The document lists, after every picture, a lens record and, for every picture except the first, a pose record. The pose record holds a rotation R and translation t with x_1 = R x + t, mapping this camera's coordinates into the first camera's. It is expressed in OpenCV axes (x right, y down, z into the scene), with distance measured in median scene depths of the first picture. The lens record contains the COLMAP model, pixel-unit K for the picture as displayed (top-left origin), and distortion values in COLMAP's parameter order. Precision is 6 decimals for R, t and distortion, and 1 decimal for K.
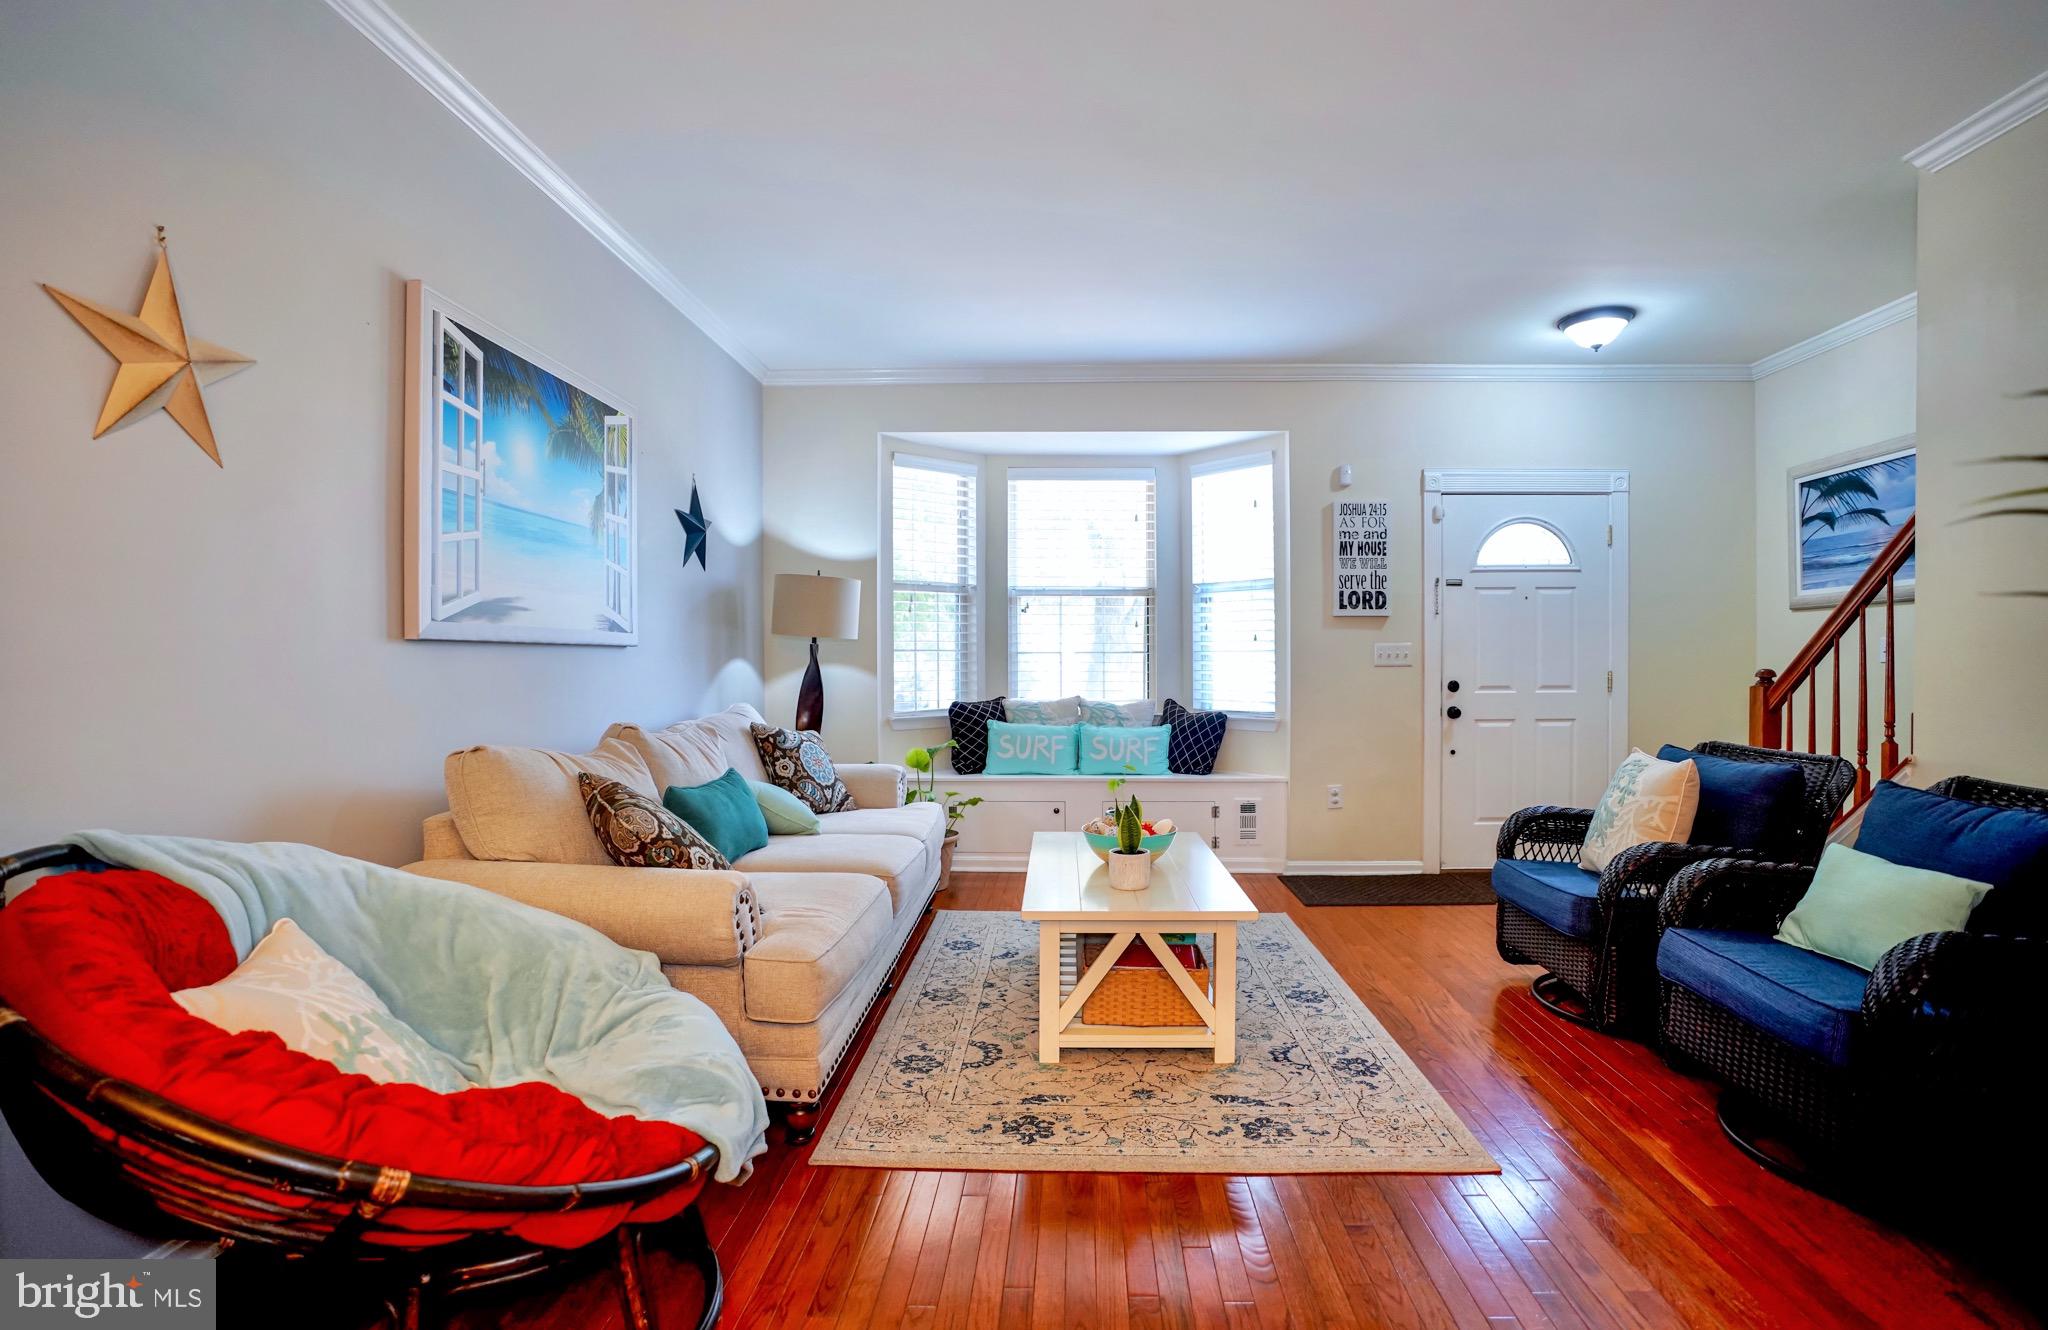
lens RADIAL K [[948.3, 0, 1059.8], [0, 948.3, 672.4], [0, 0, 1]] dist [-0.048379, 0.010757]
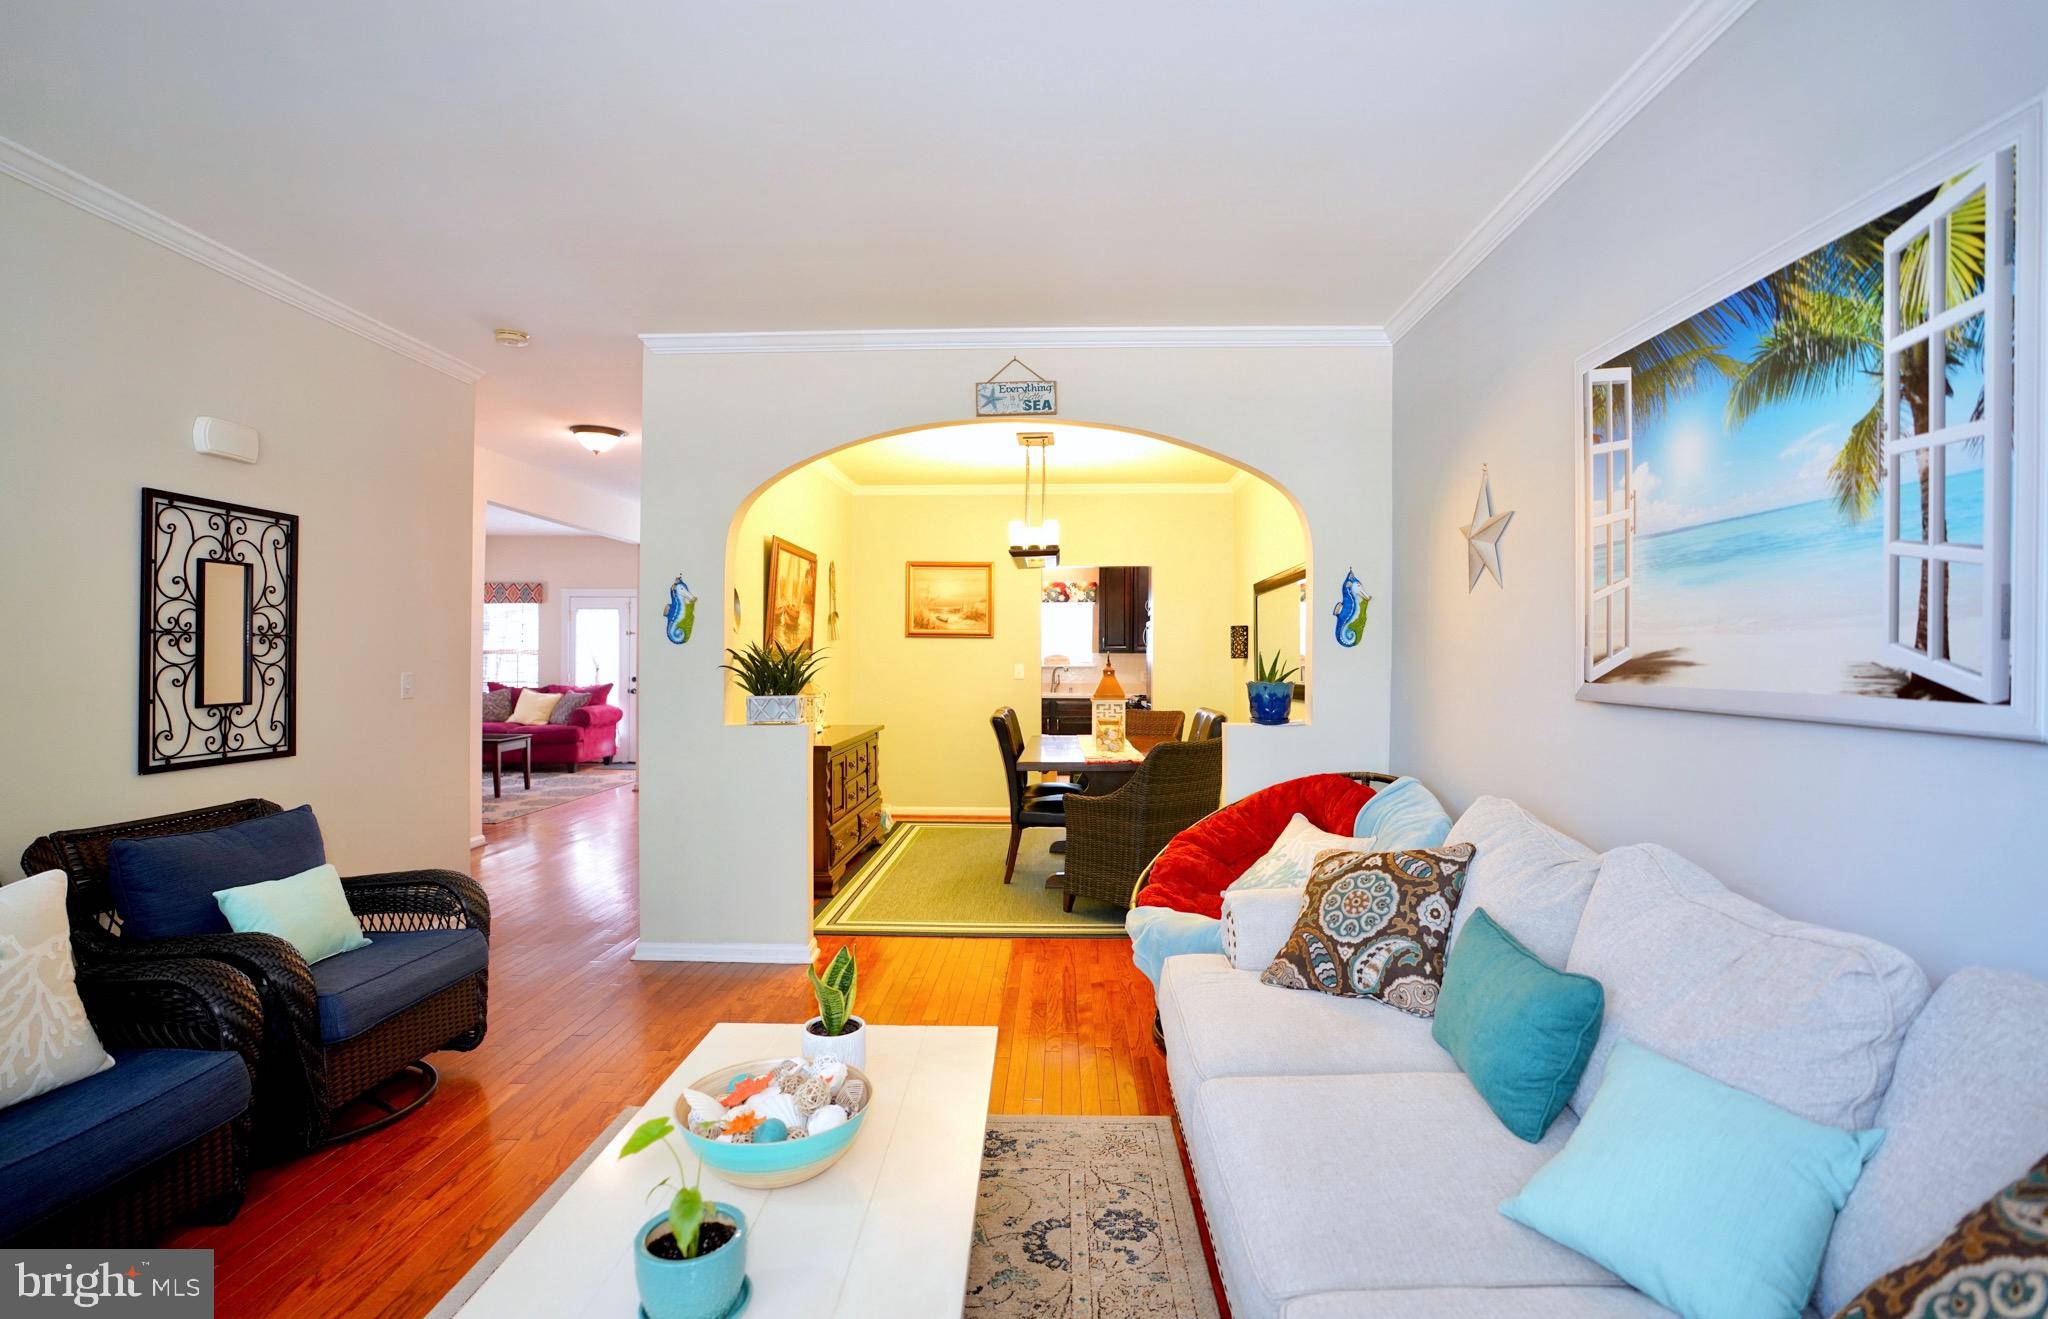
lens RADIAL K [[948.3, 0, 1058.4], [0, 948.3, 636.0], [0, 0, 1]] dist [-0.048379, 0.010757]
pose [[-0.999923, -0.002986, -0.012081, -0.045789], [-0.002922, 0.999982, -0.005321, -0.049404], [0.012097, -0.005286, -0.999913, 1.008100]]
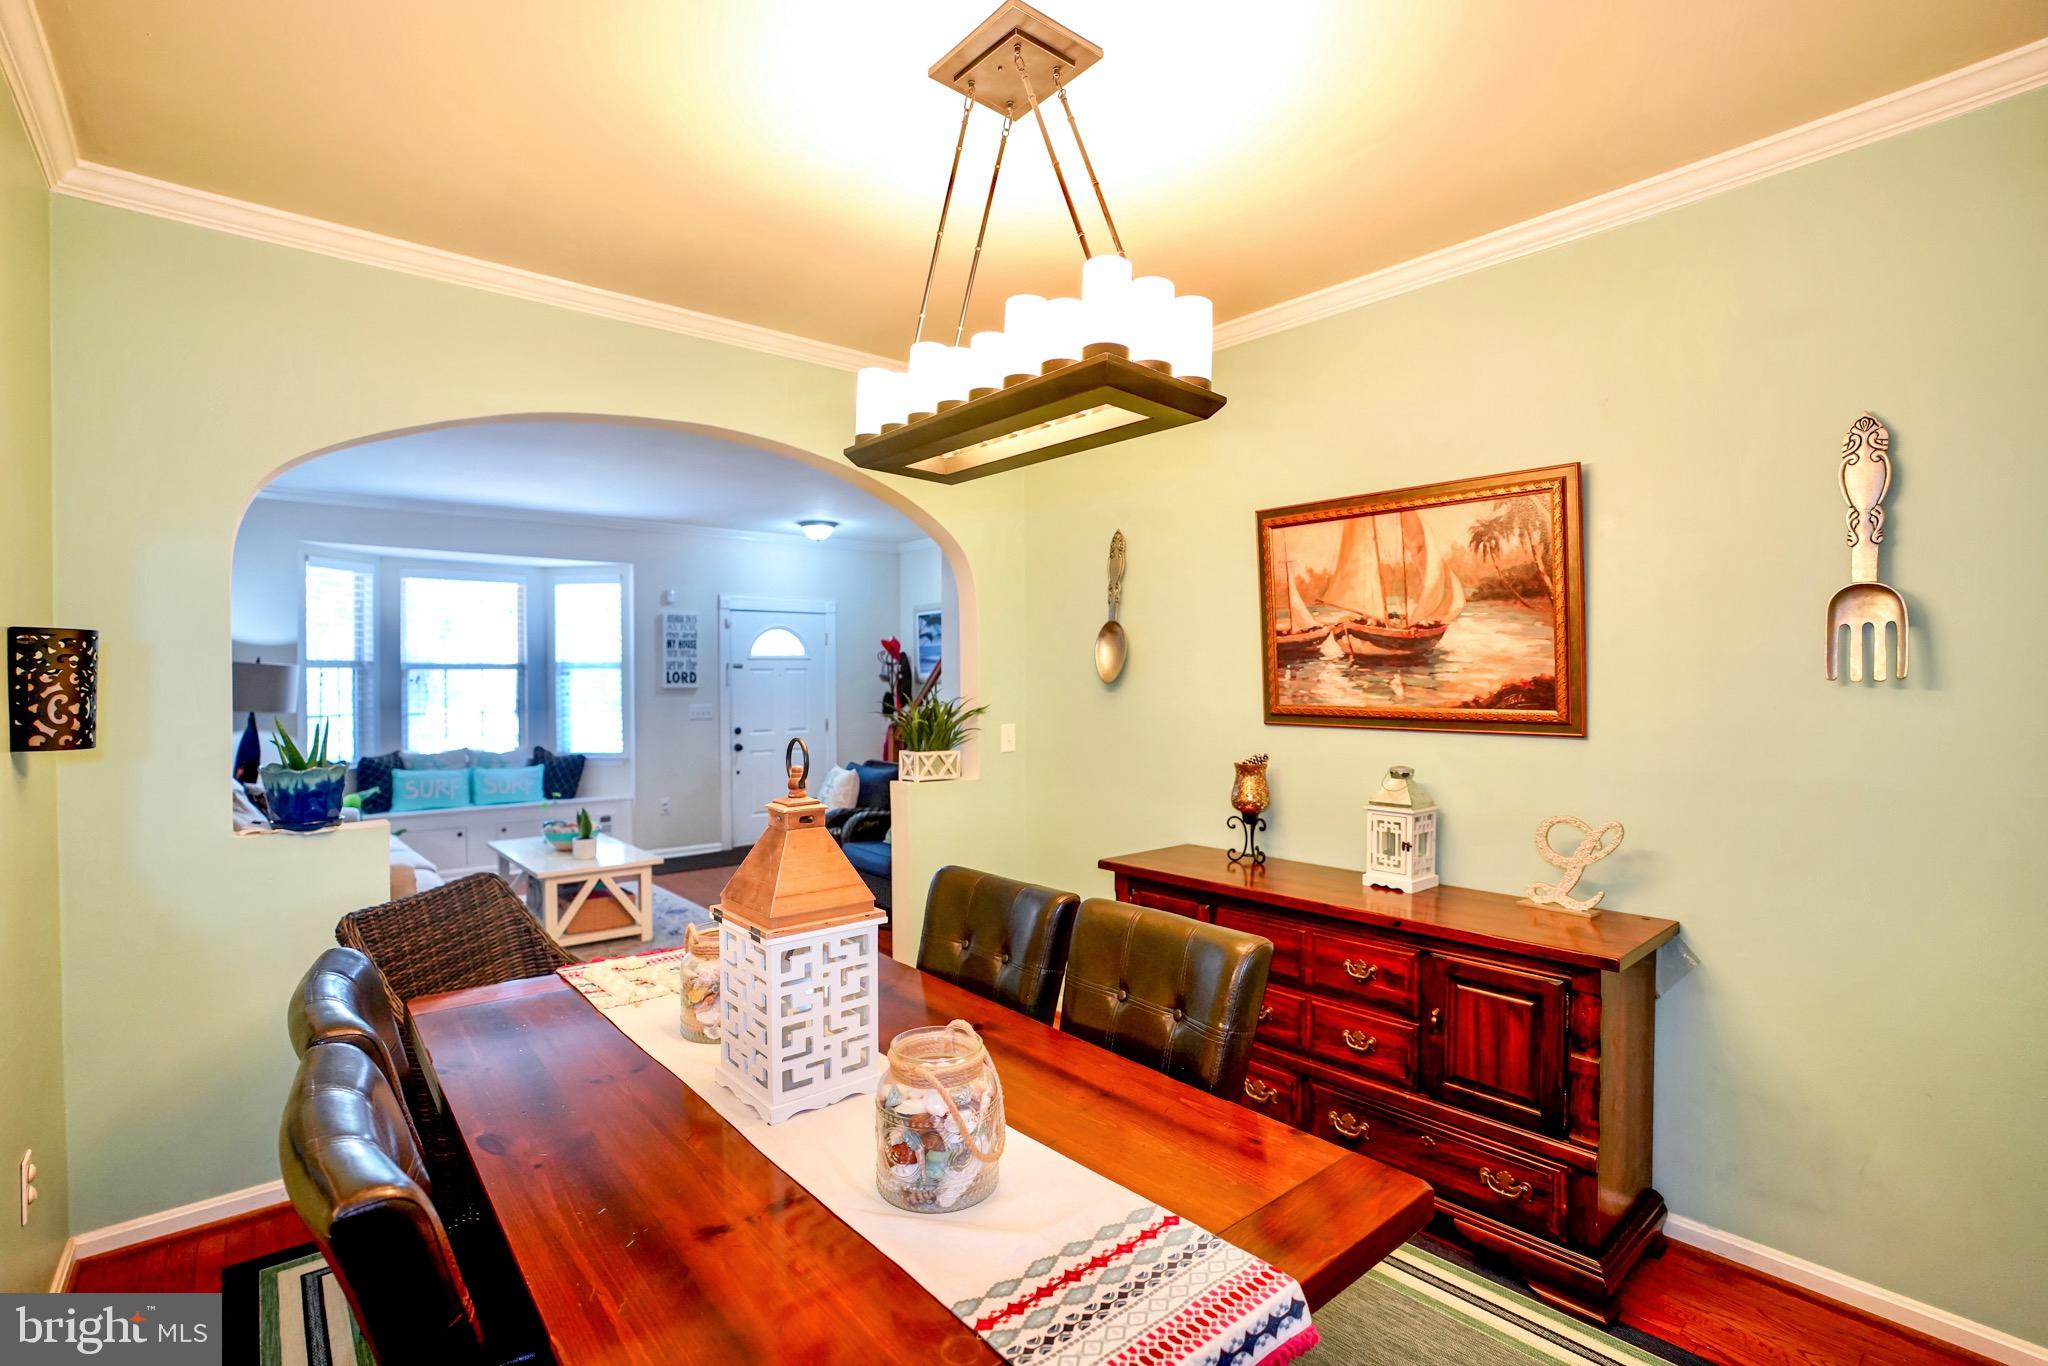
lens RADIAL K [[942.0, 0, 1010.8], [0, 942.0, 675.5], [0, 0, 1]] dist [-0.039373, 0.003981]
pose [[0.754862, 0.000196, 0.655883, -0.292491], [0.012200, 0.999823, -0.014340, -0.053635], [-0.655770, 0.018827, 0.754726, -0.536827]]
